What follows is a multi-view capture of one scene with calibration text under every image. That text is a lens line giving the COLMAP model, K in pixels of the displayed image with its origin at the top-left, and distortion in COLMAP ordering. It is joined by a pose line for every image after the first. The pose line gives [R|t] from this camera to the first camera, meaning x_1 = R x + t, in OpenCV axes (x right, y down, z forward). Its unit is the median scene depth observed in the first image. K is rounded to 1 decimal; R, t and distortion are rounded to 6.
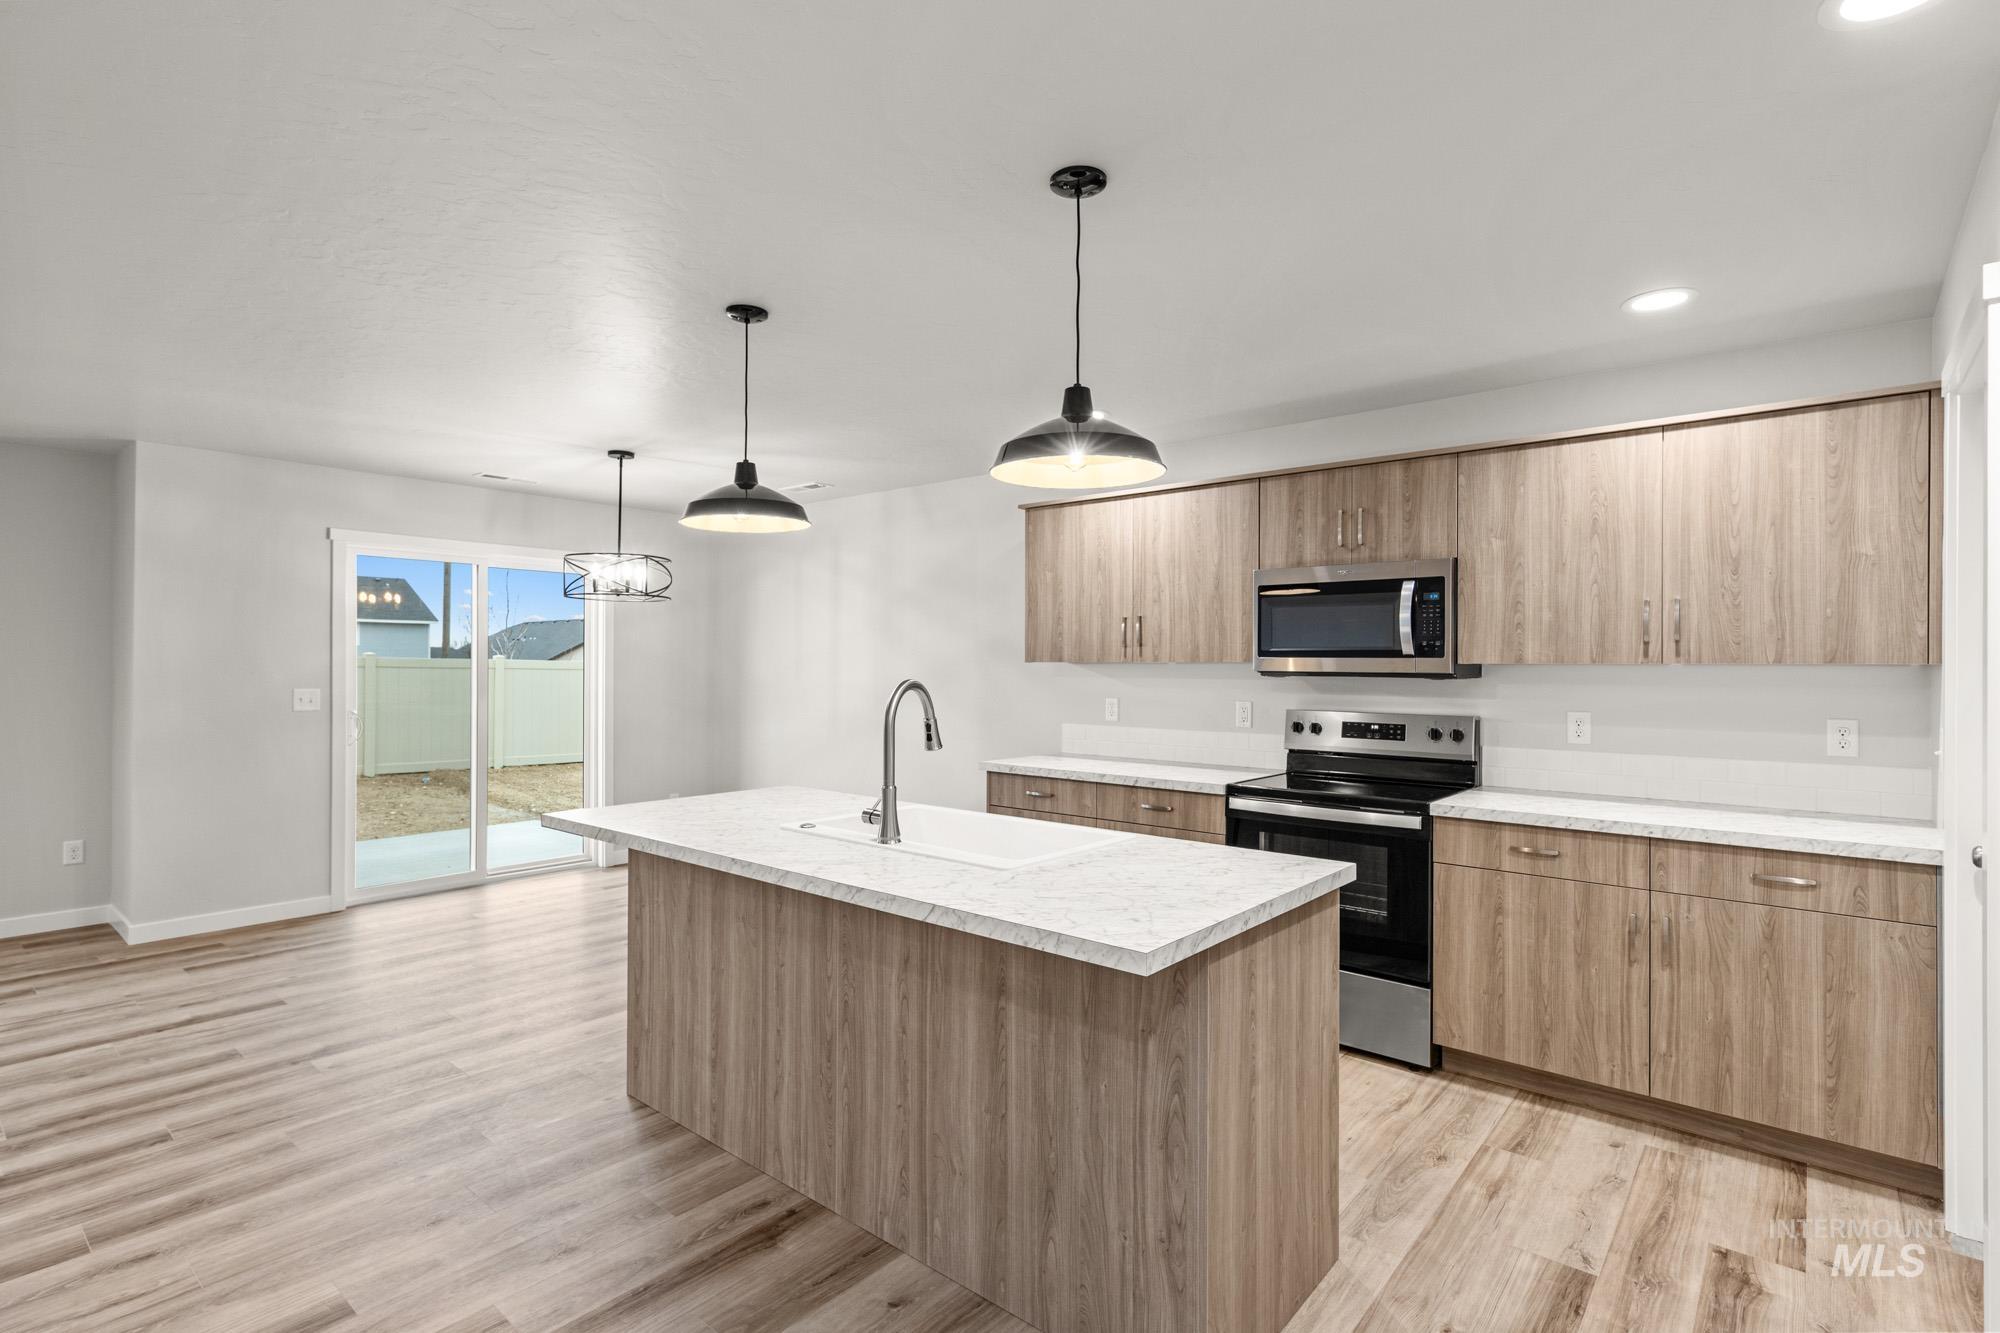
lens RADIAL K [[961.2, 0, 993.9], [0, 961.2, 659.8], [0, 0, 1]] dist [0.005059, 0.000362]
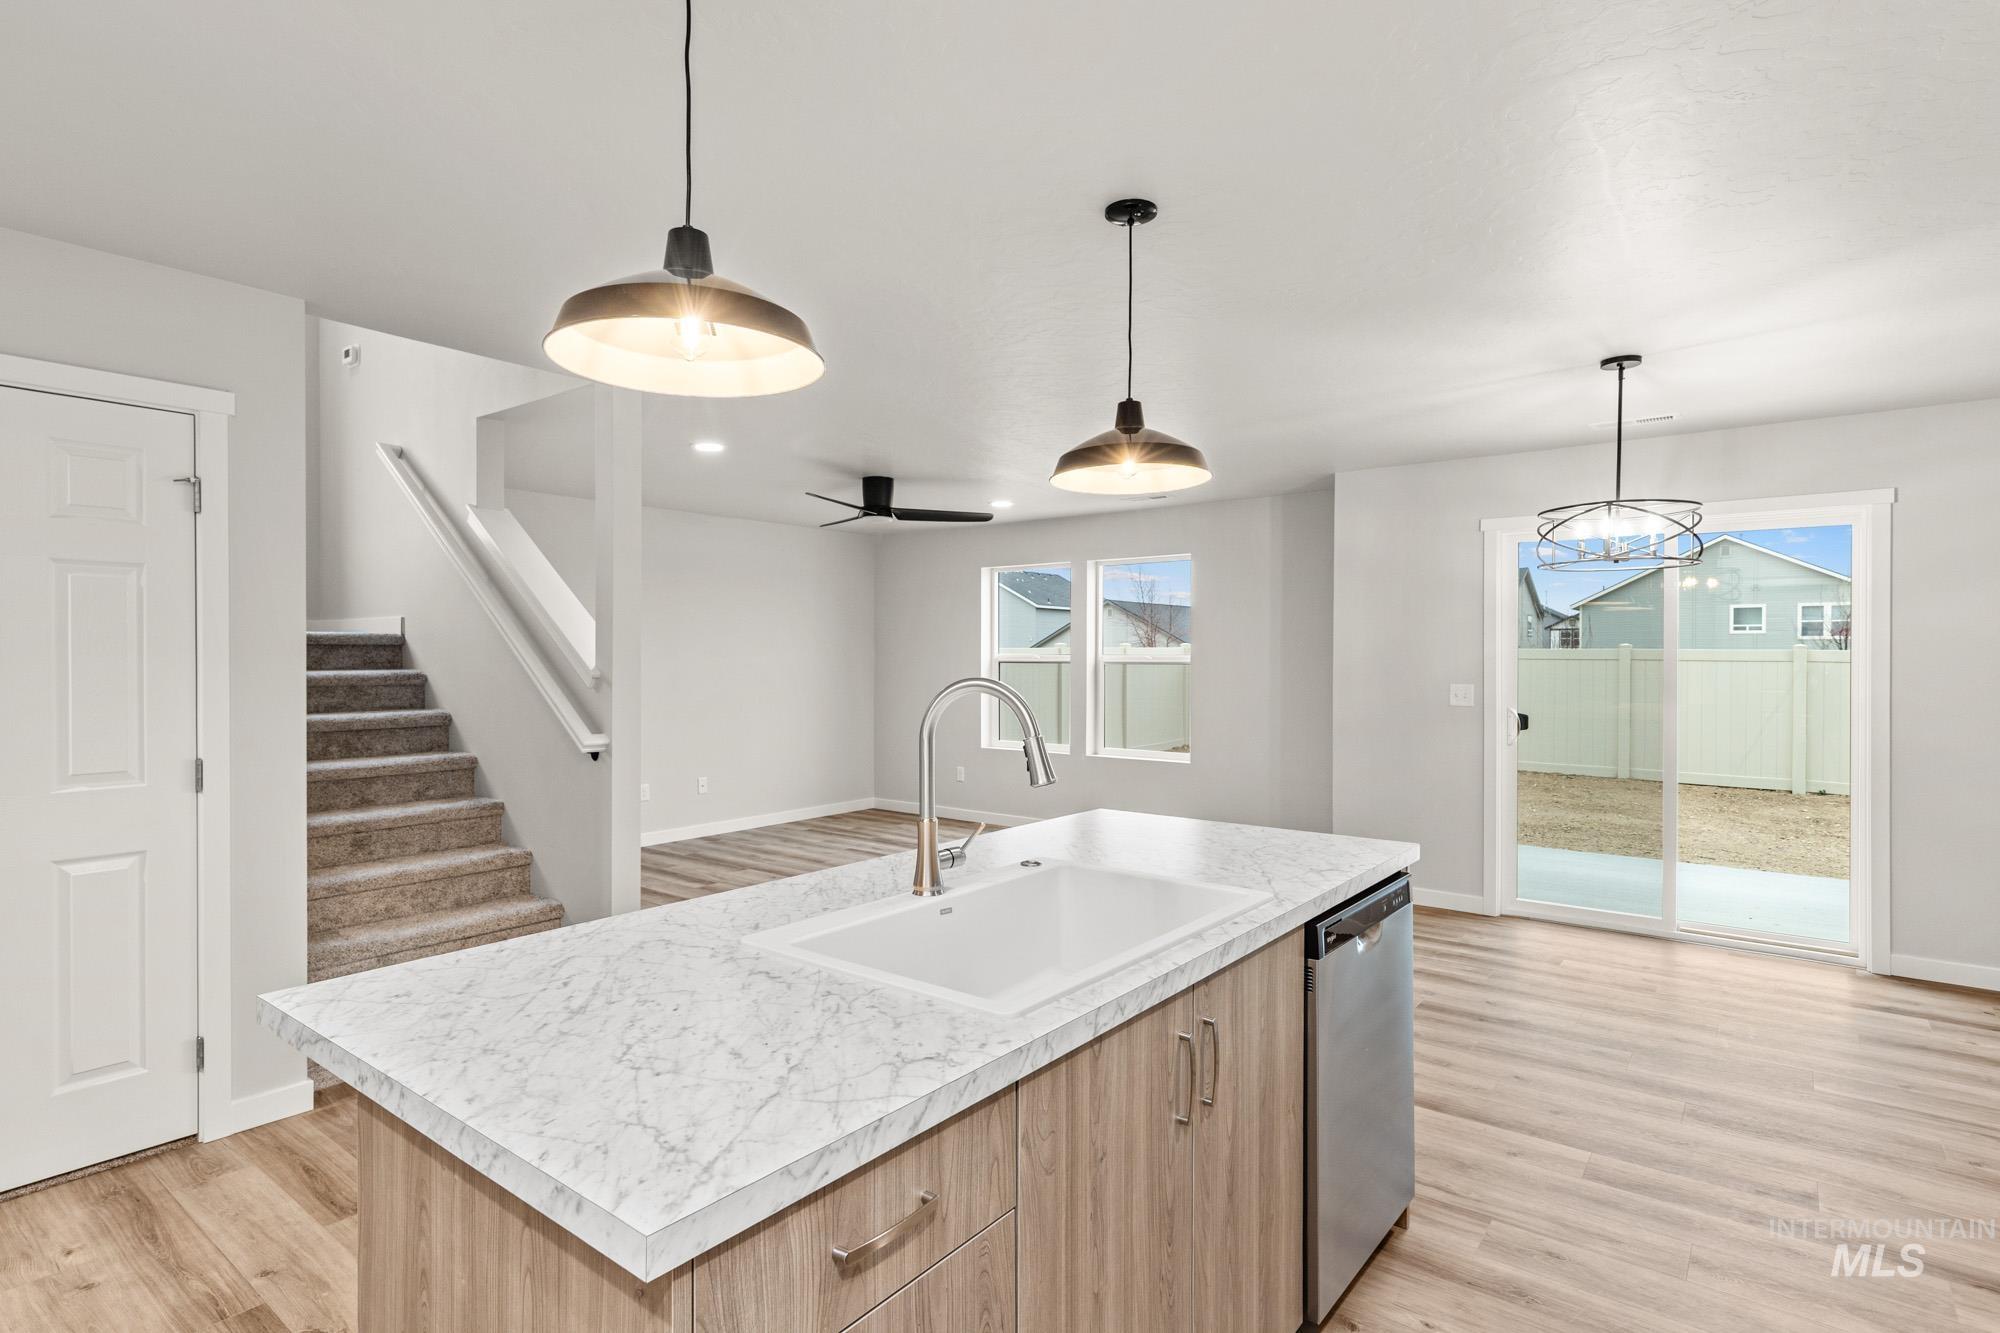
lens RADIAL K [[1026.7, 0, 1000.0], [0, 1026.7, 666.5], [0, 0, 1]] dist [0.005924, 0.000477]
pose [[0.039444, 0.004860, -0.999210, 0.561628], [0.004775, 0.999976, 0.005053, 0.006709], [0.999210, -0.004971, 0.039419, 0.825017]]
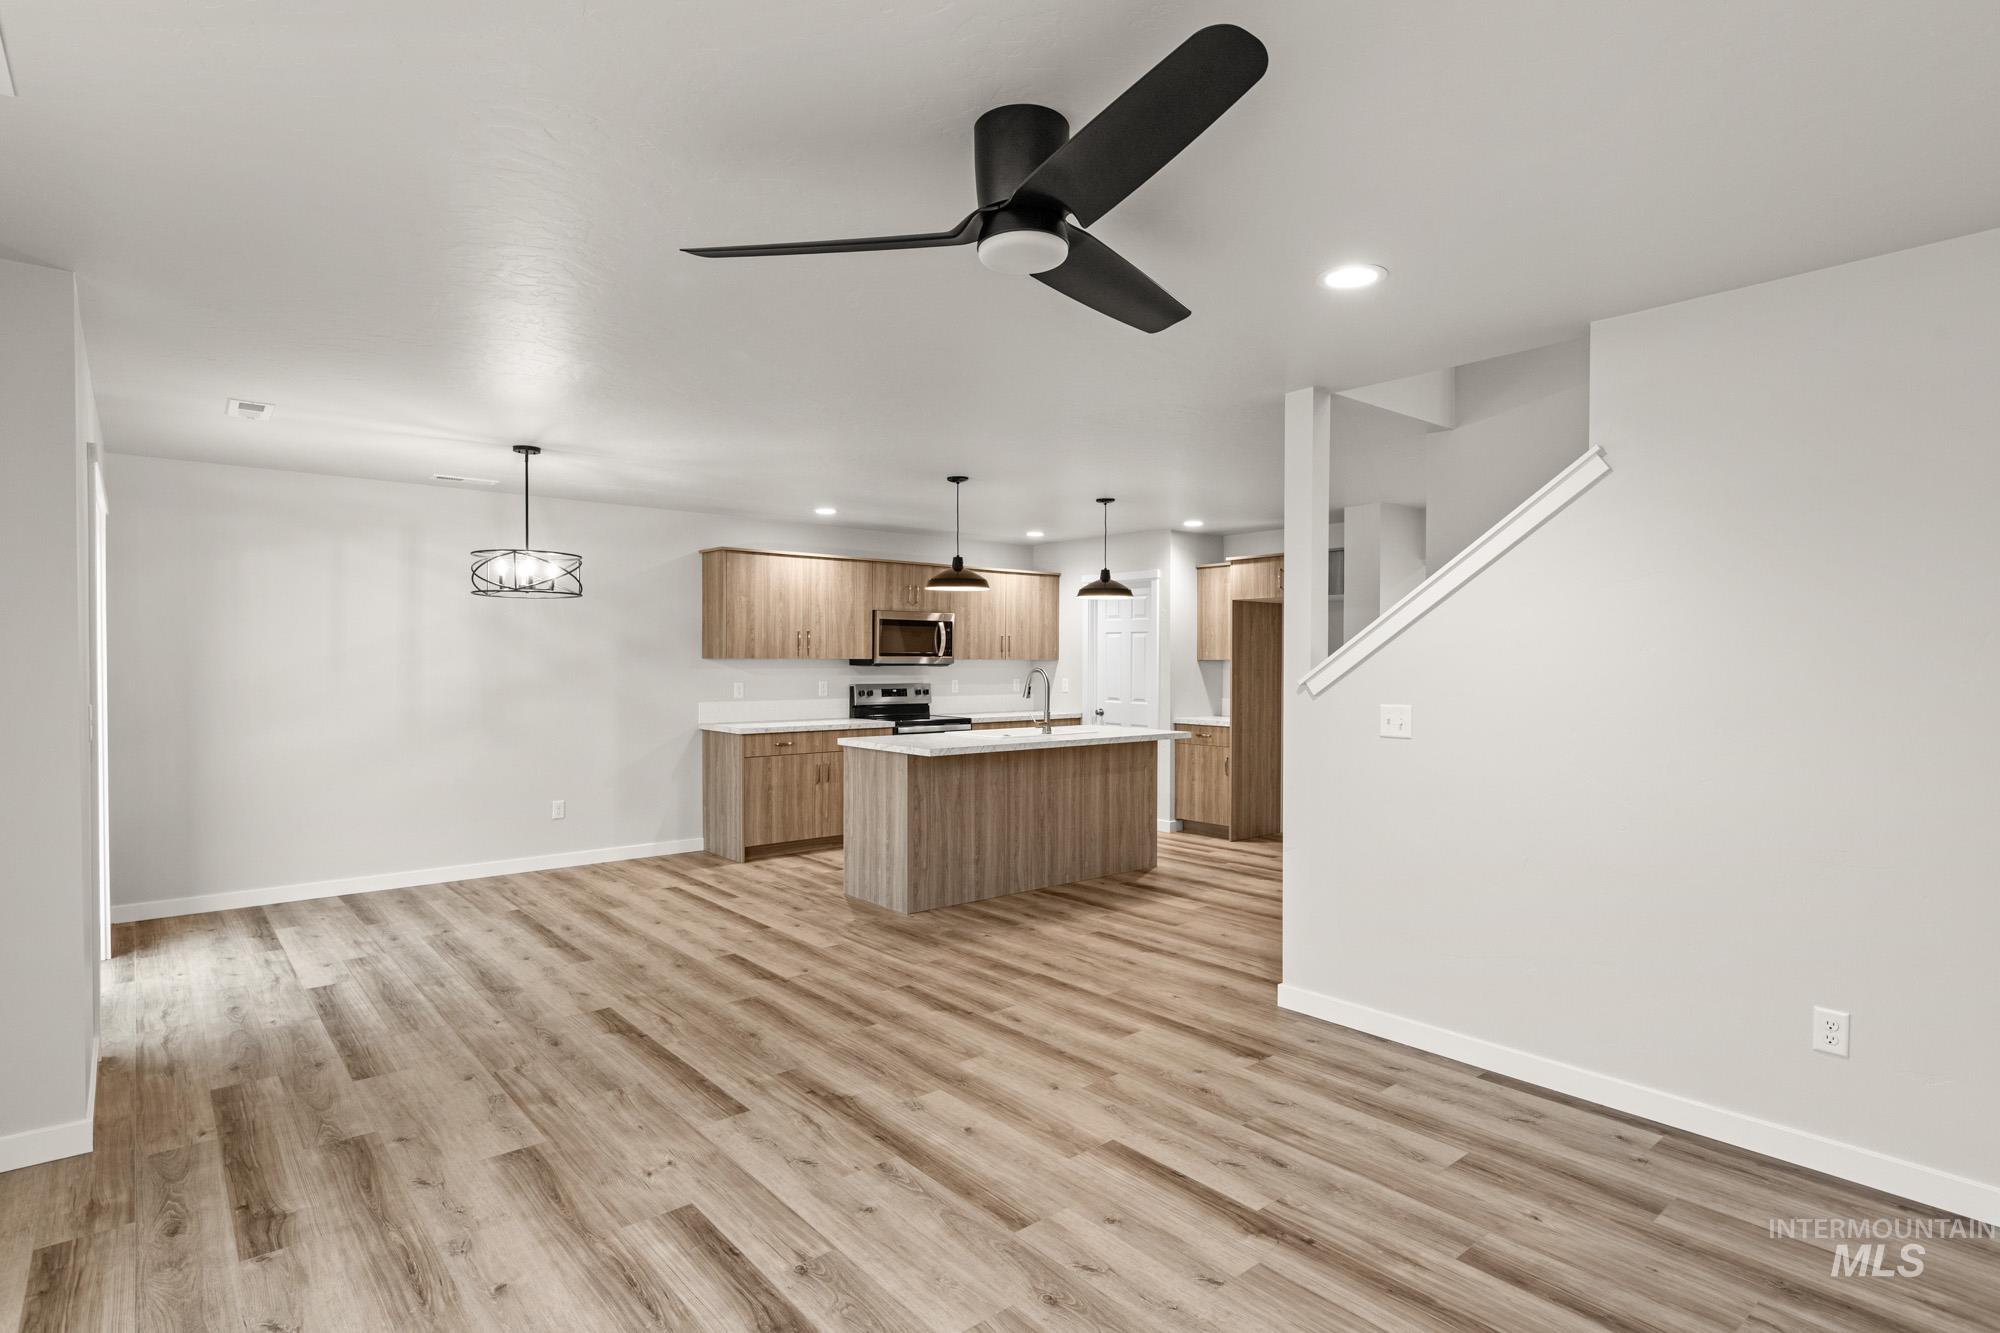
lens RADIAL K [[1008.1, 0, 995.6], [0, 1008.1, 671.5], [0, 0, 1]] dist [0.003198, 0.000202]
pose [[0.167791, -0.015142, 0.985706, -2.143465], [-0.007102, 0.999838, 0.016568, -0.009197], [-0.985797, -0.009781, 0.167656, 0.562432]]
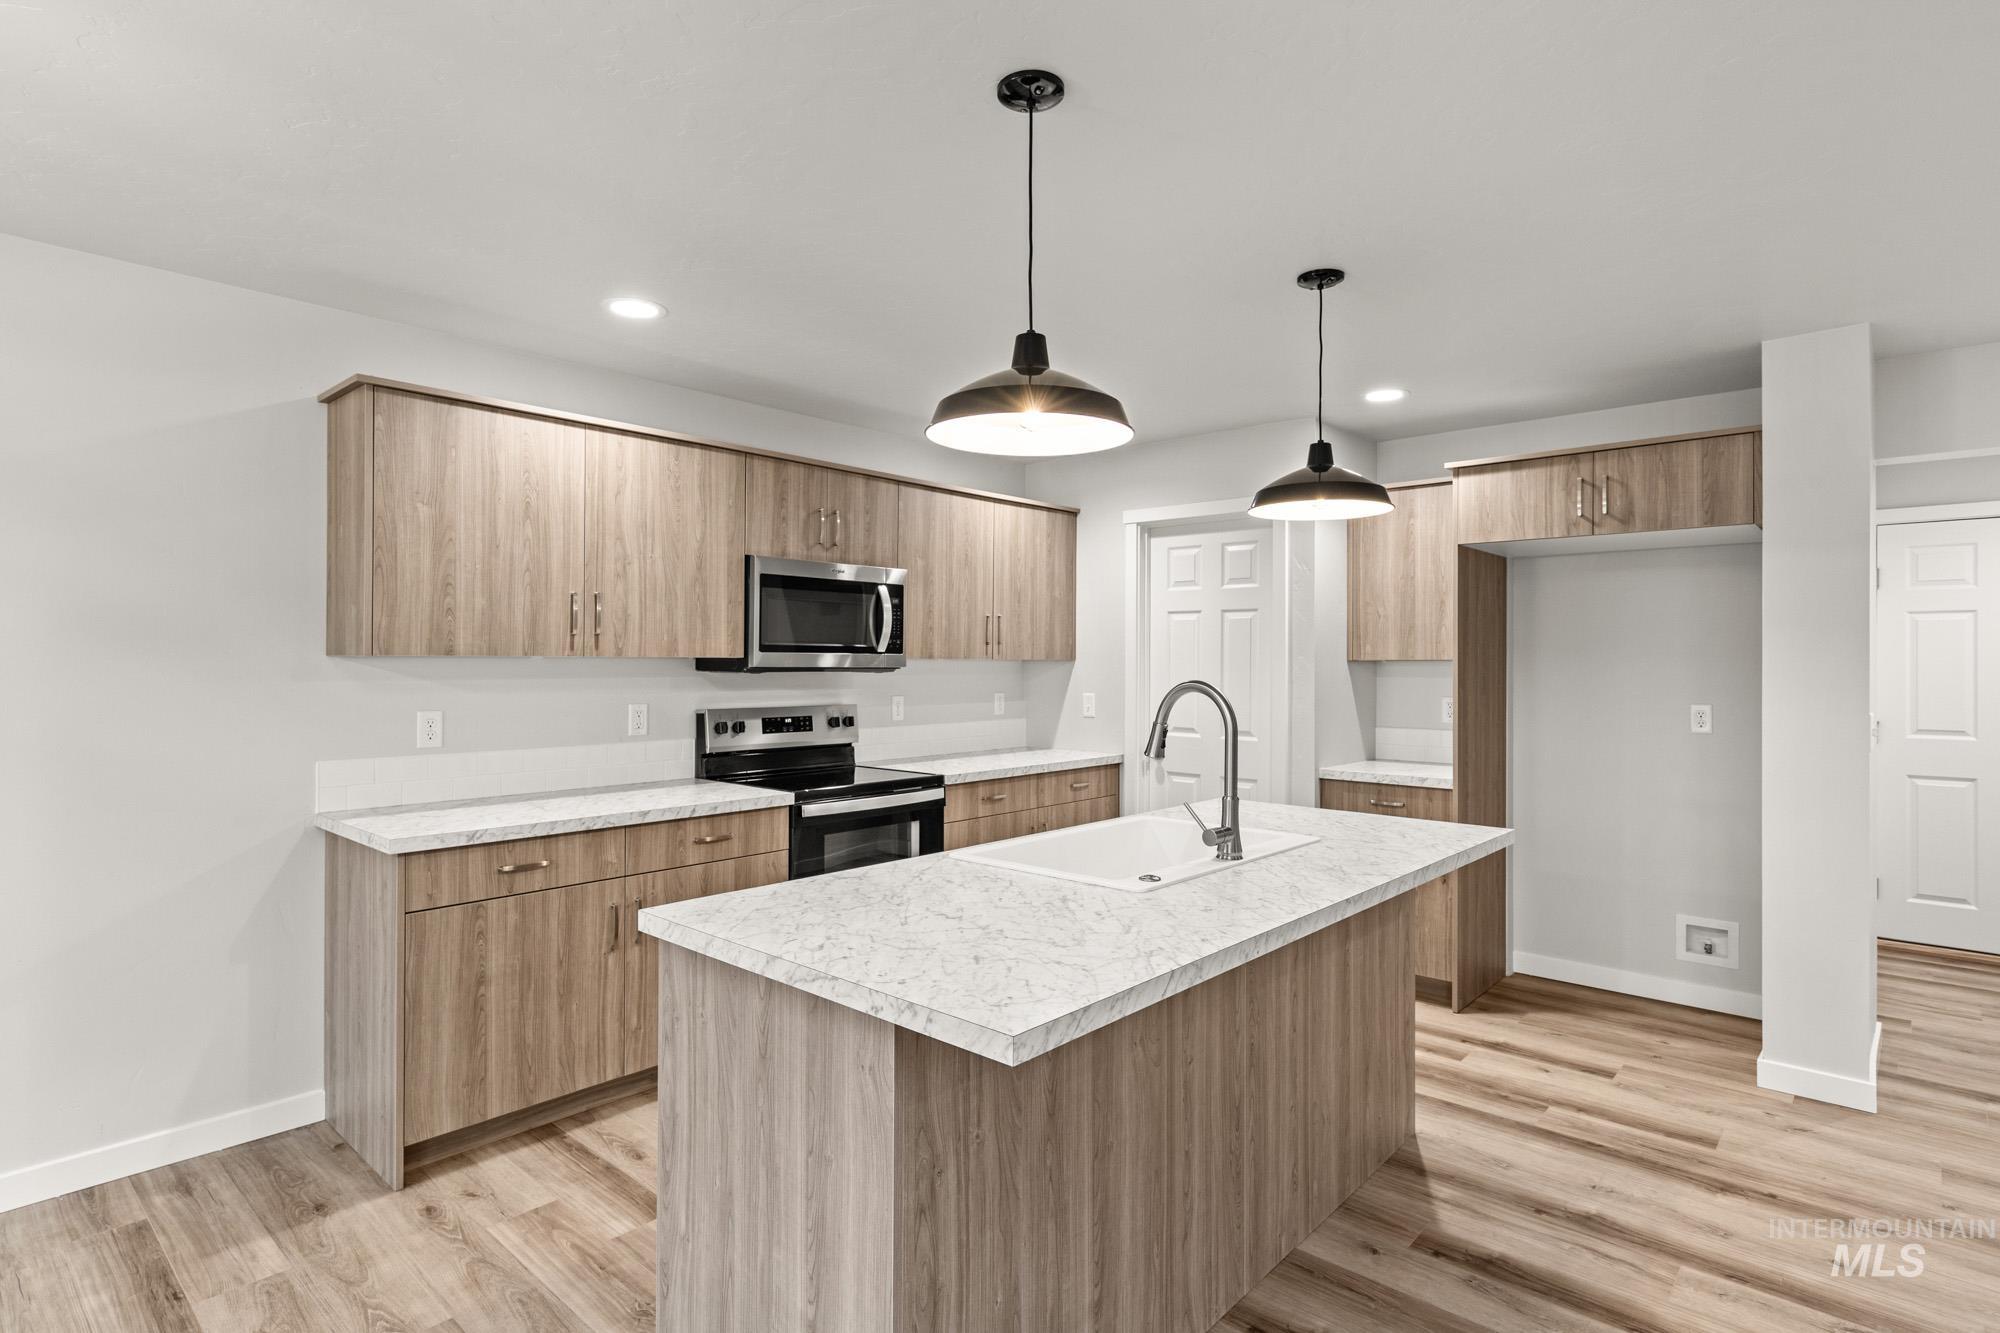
lens RADIAL K [[1004.5, 0, 1004.7], [0, 1004.5, 658.2], [0, 0, 1]] dist [0.003004, 0.000318]
pose [[0.028275, -0.001574, 0.999599, -0.861642], [-0.008540, 0.999962, 0.001816, -0.000530], [-0.999564, -0.008588, 0.028261, 0.956084]]
